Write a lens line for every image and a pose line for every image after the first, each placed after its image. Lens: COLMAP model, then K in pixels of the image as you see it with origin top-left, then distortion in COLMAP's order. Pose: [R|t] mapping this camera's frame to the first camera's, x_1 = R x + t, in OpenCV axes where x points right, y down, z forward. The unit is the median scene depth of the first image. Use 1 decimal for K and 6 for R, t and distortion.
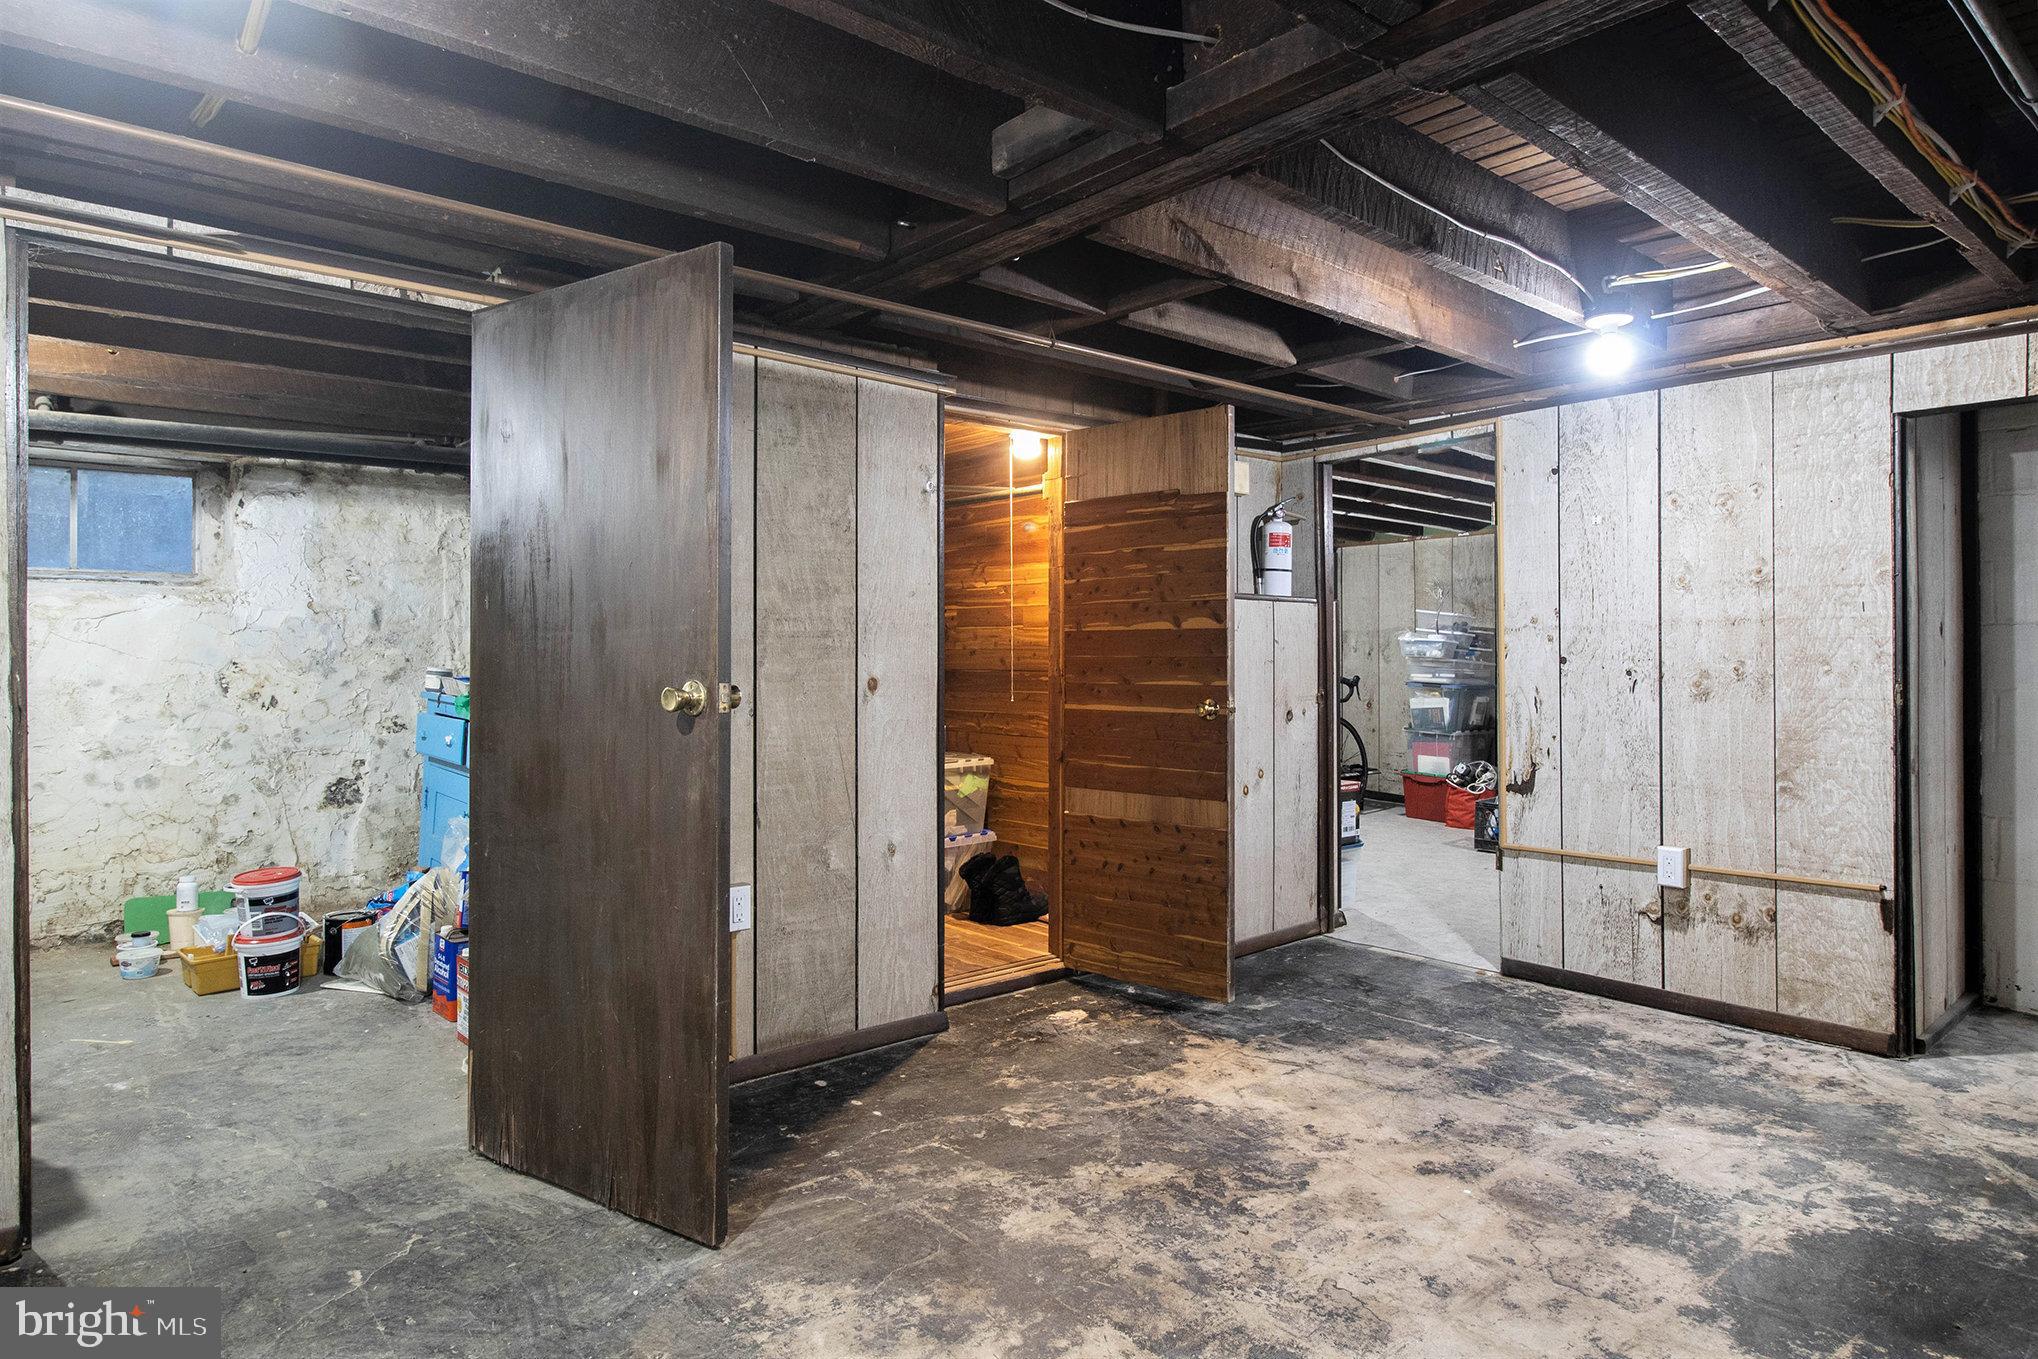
lens RADIAL K [[1198.6, 0, 1010.8], [0, 1198.6, 691.8], [0, 0, 1]] dist [-0.024688, 0.004298]
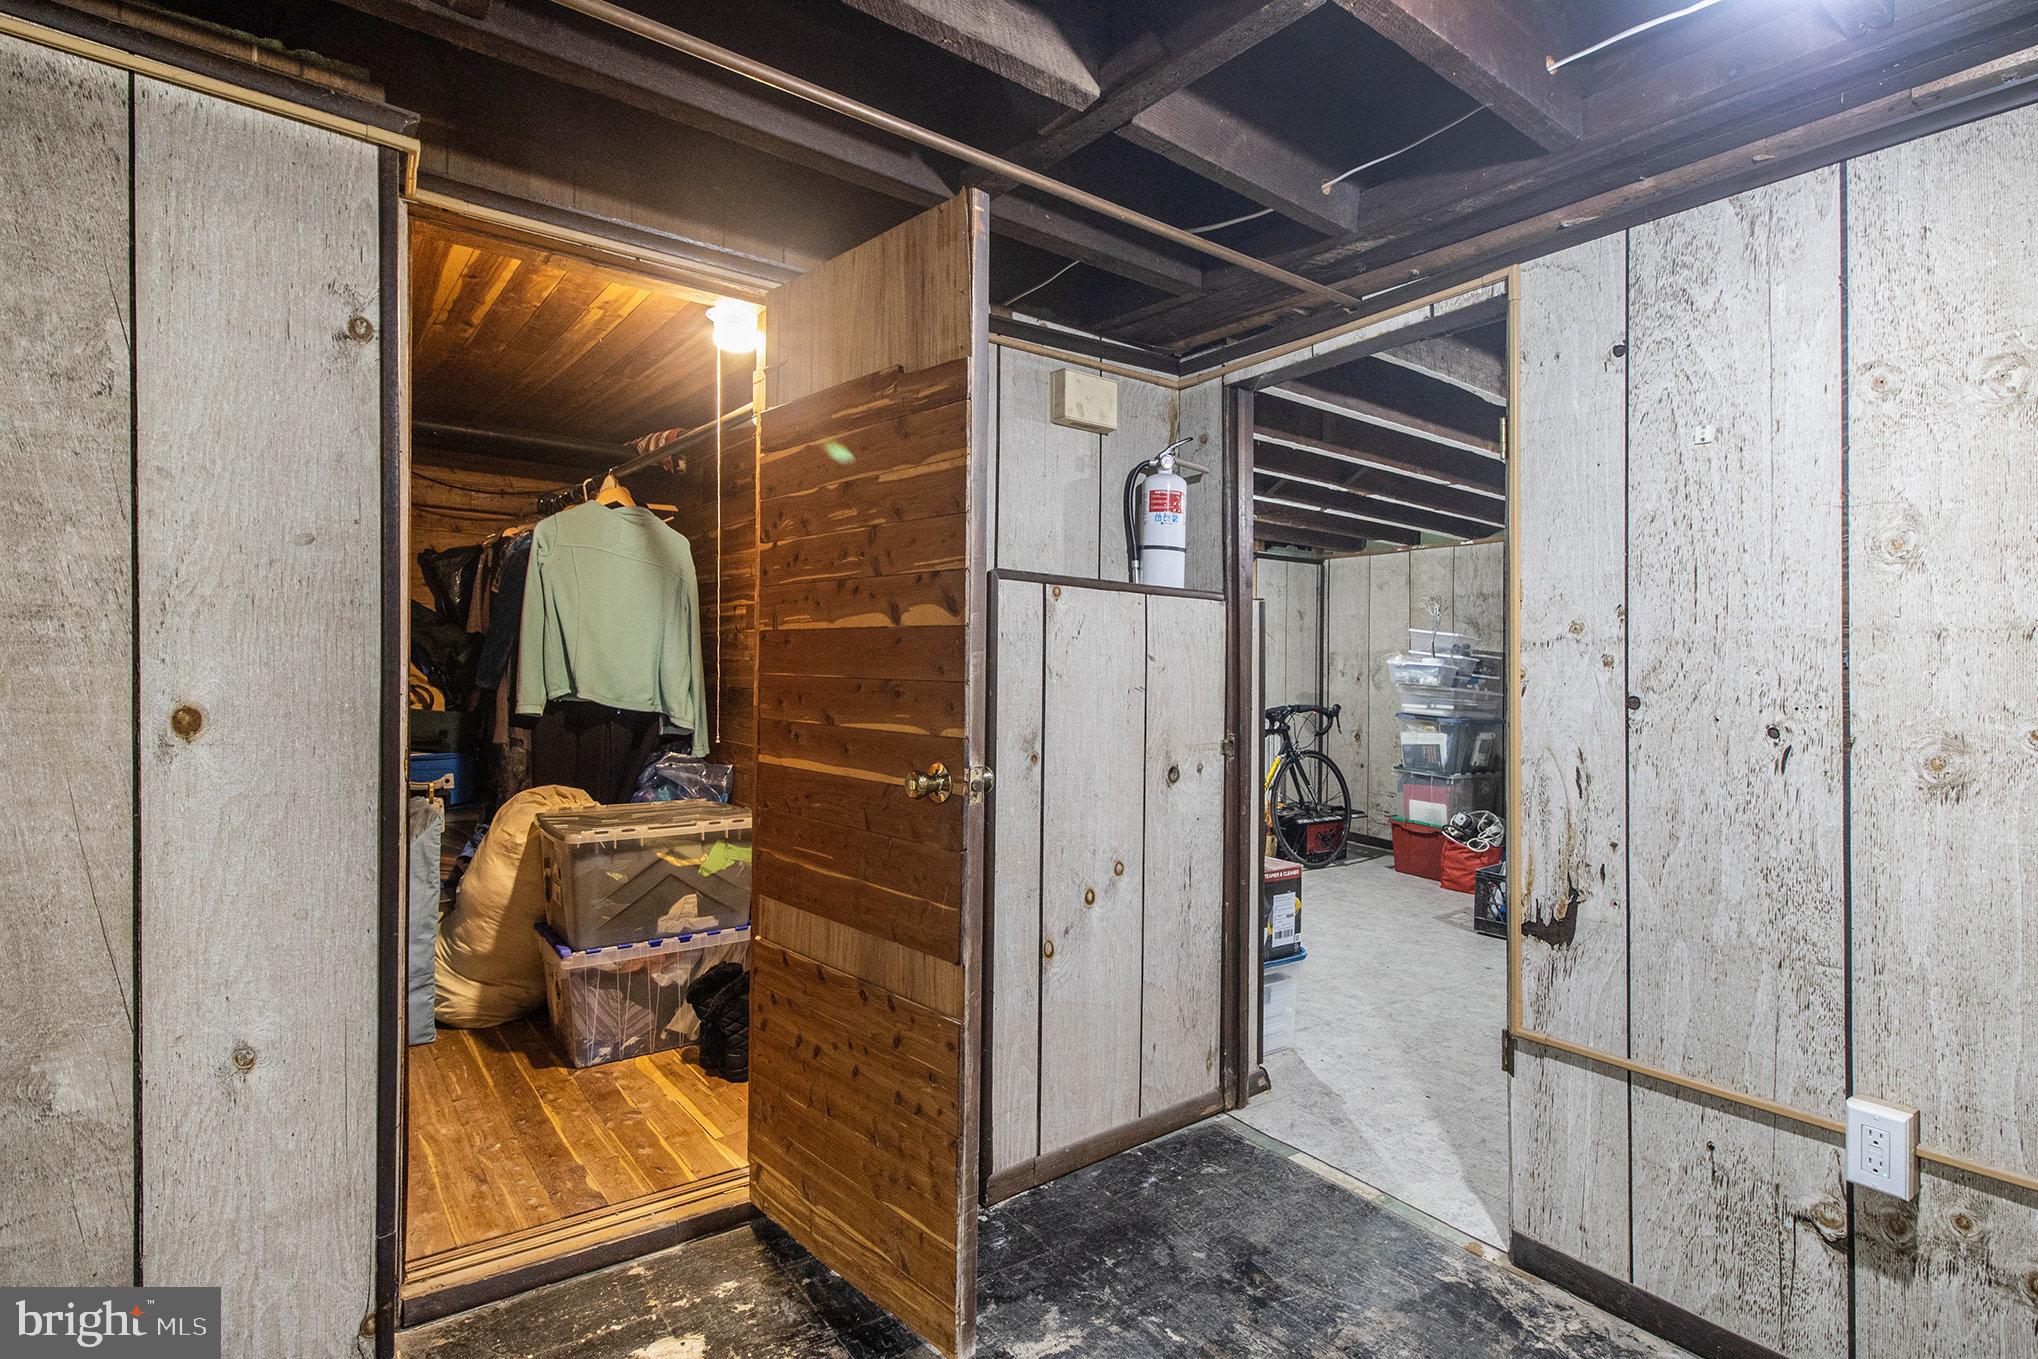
lens RADIAL K [[1065.2, 0, 1025.0], [0, 1065.2, 659.1], [0, 0, 1]] dist [-0.006176, -0.002633]
pose [[0.999020, 0.023803, -0.037323, 0.205541], [-0.025332, 0.998836, -0.041037, -0.019074], [0.036303, 0.041943, 0.998460, 0.506654]]
